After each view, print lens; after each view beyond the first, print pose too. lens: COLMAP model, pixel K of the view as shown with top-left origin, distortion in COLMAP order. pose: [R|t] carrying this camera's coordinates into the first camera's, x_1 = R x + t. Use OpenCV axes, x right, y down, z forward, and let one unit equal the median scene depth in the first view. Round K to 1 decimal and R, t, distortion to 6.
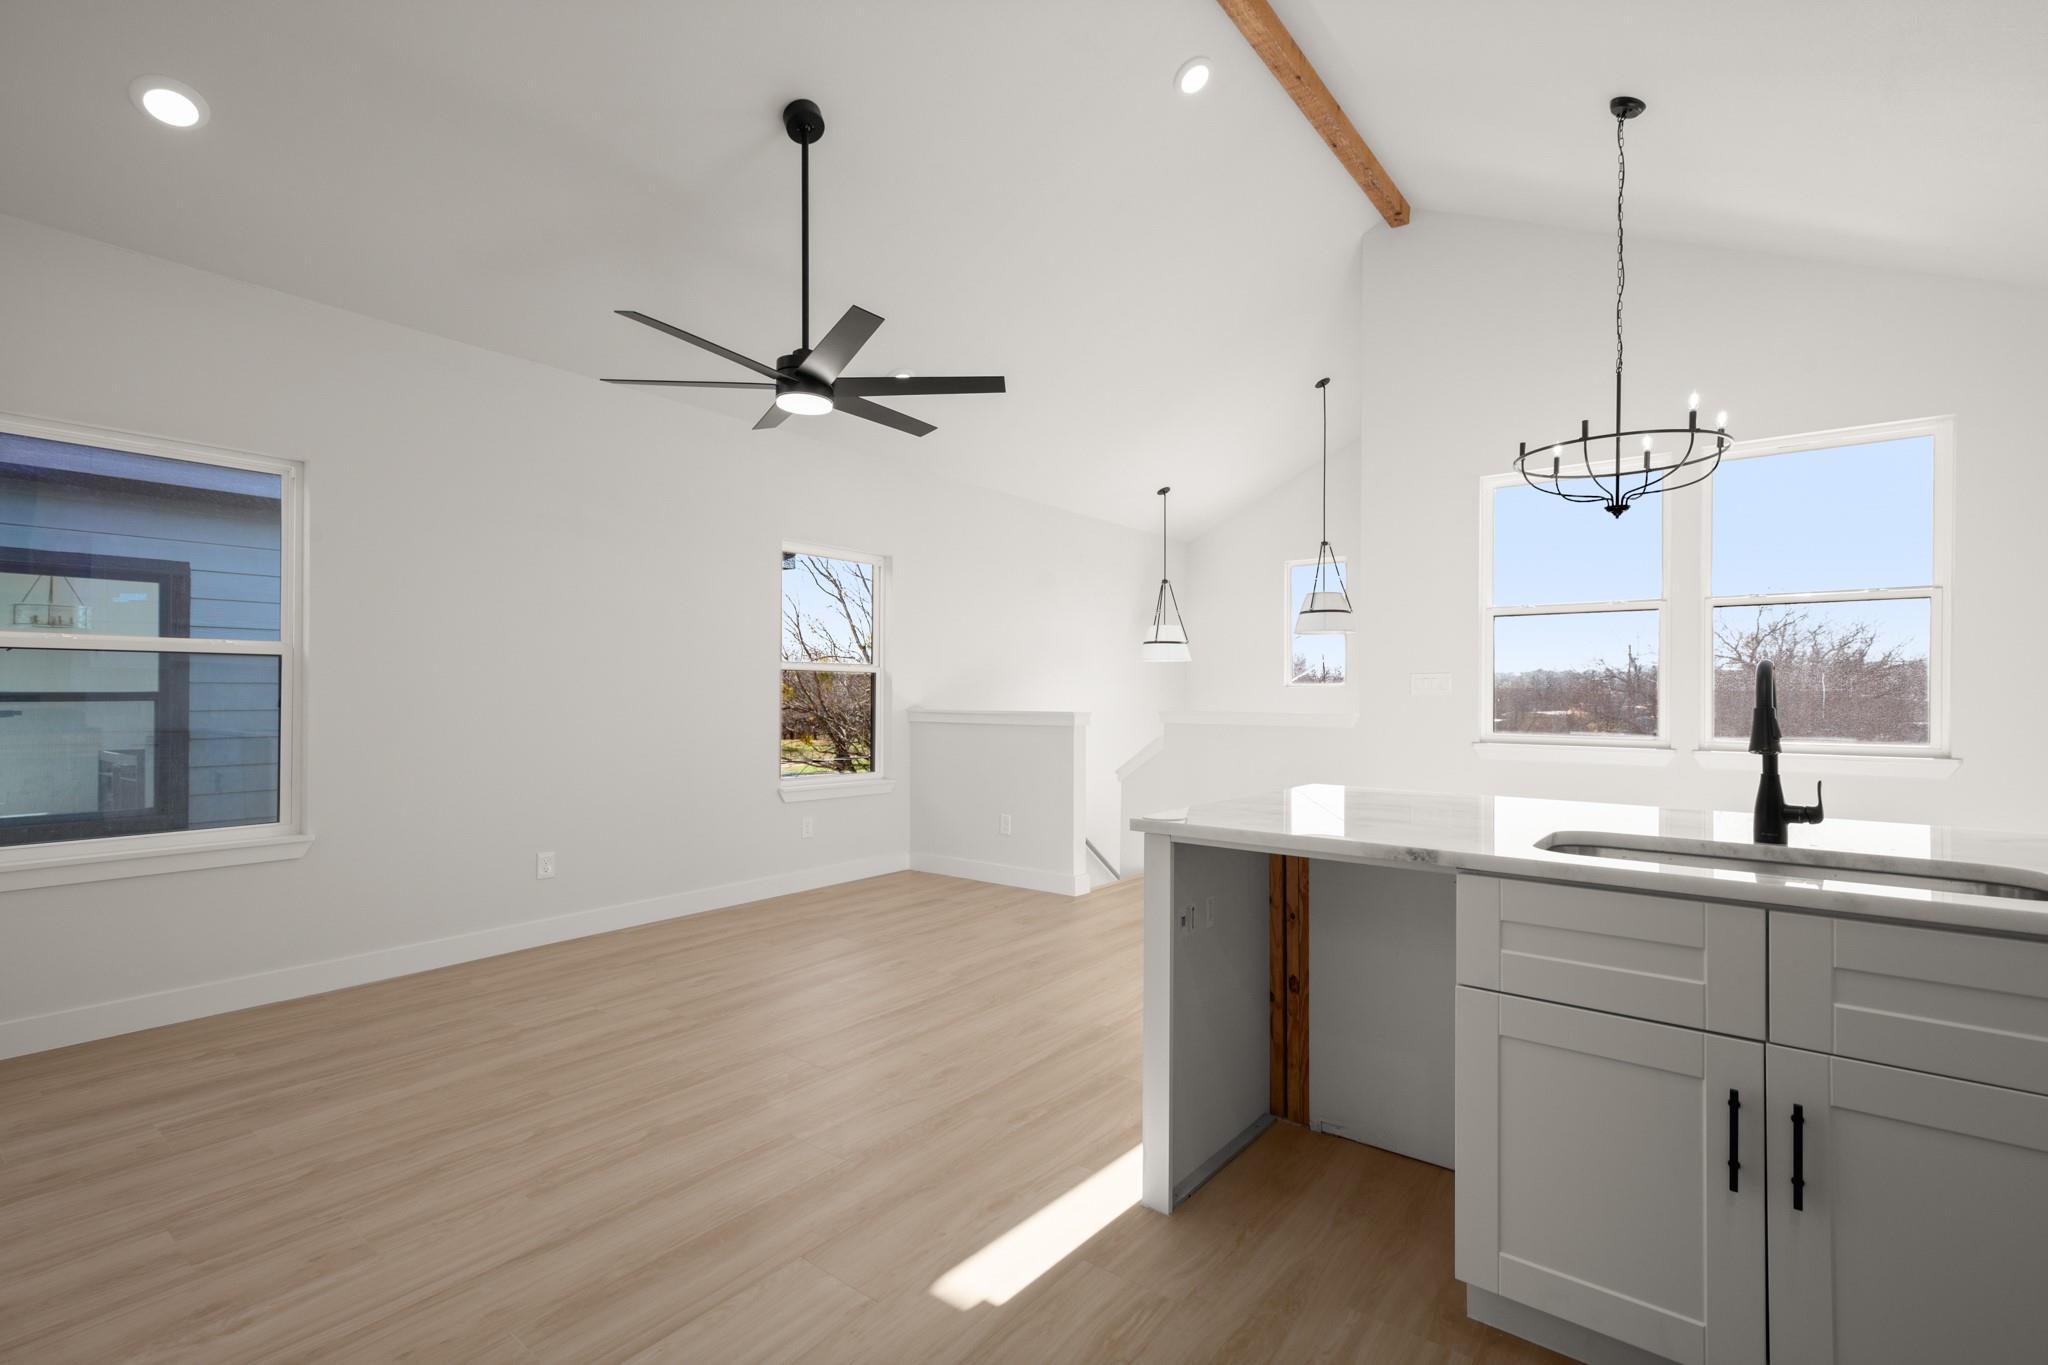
lens RADIAL K [[922.0, 0, 1031.8], [0, 922.0, 689.2], [0, 0, 1]] dist [0.002651, 0.000246]
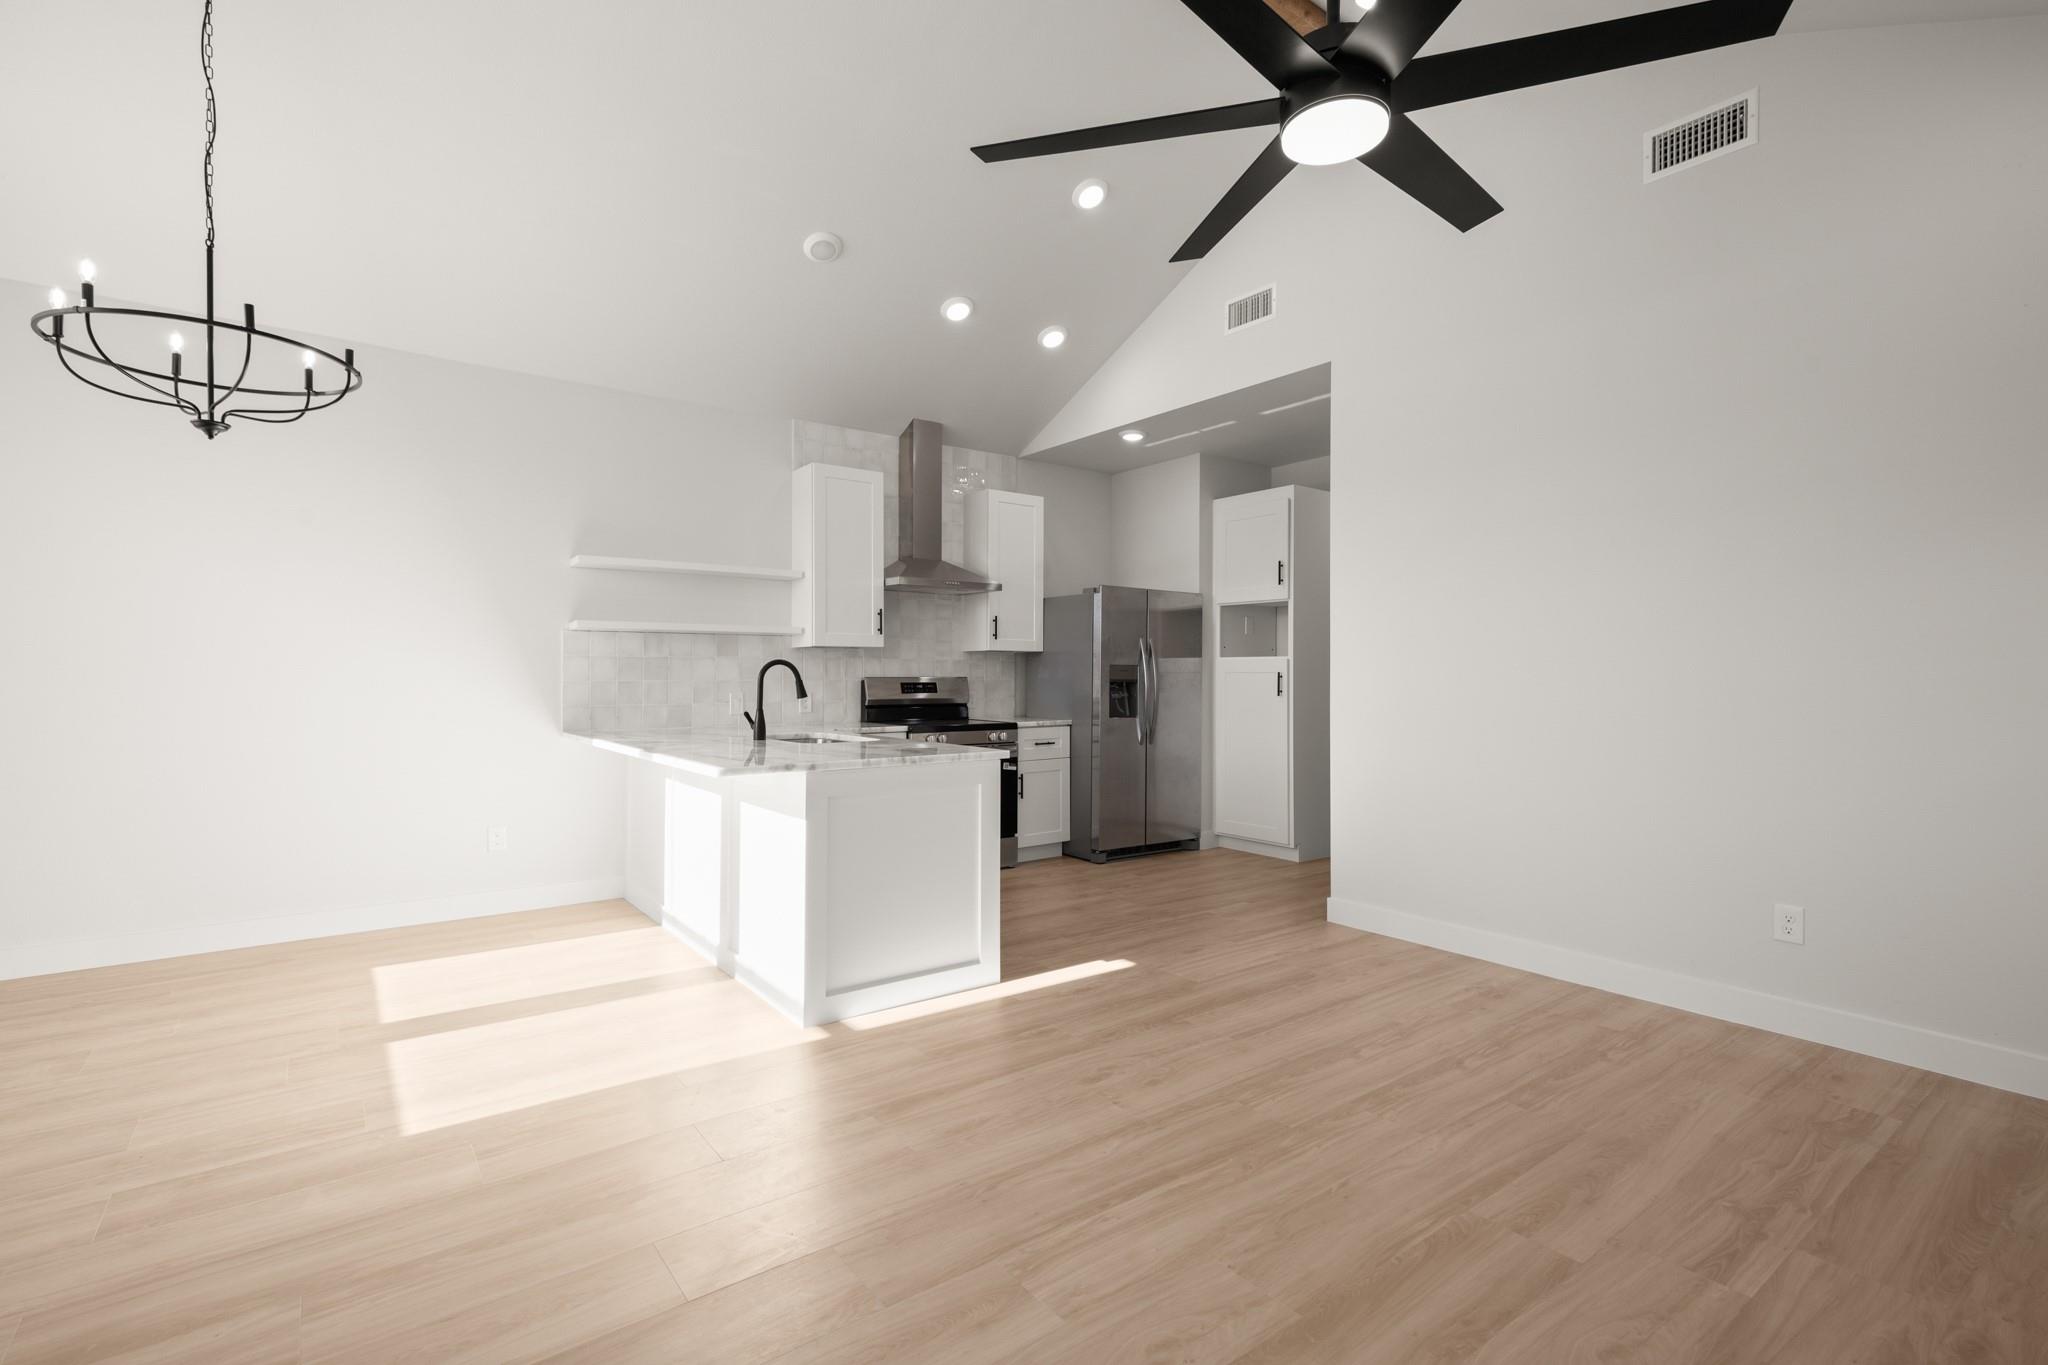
lens RADIAL K [[936.0, 0, 1034.9], [0, 936.0, 676.0], [0, 0, 1]] dist [0.013438, -0.000155]
pose [[-0.966874, -0.007555, 0.255143, -0.231846], [-0.008518, 0.999960, -0.002672, 0.005644], [-0.255113, -0.004757, -0.966900, 1.648064]]
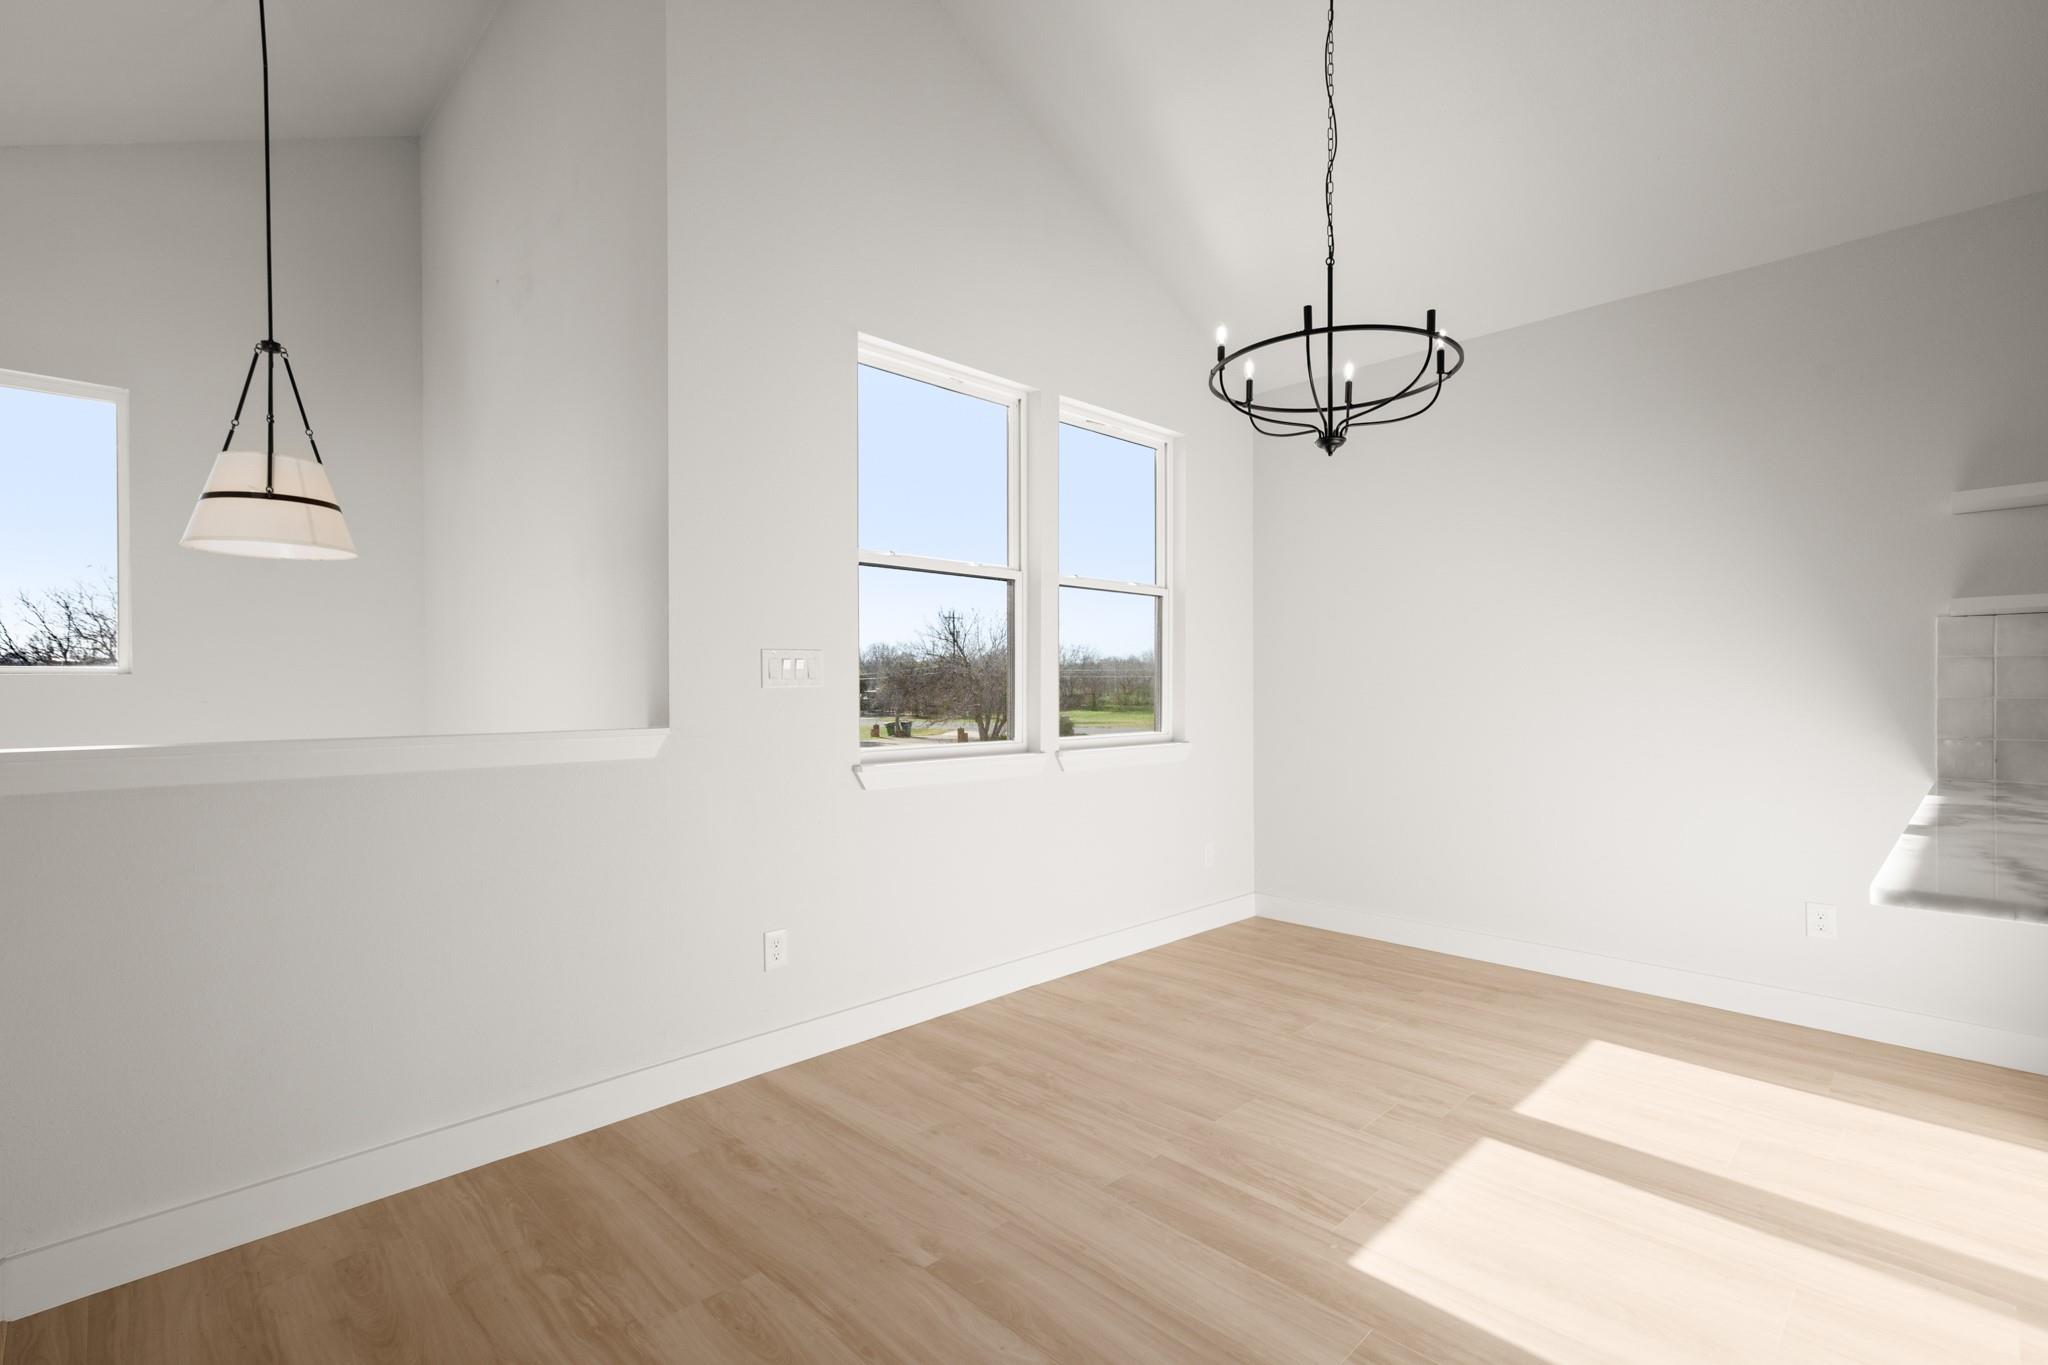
lens RADIAL K [[926.9, 0, 1041.4], [0, 926.9, 696.7], [0, 0, 1]] dist [0.011959, 0.000051]
pose [[0.123090, -0.012183, 0.992321, -0.170945], [-0.001994, 0.999920, 0.012524, 0.005357], [-0.992394, -0.003520, 0.123055, 1.195266]]
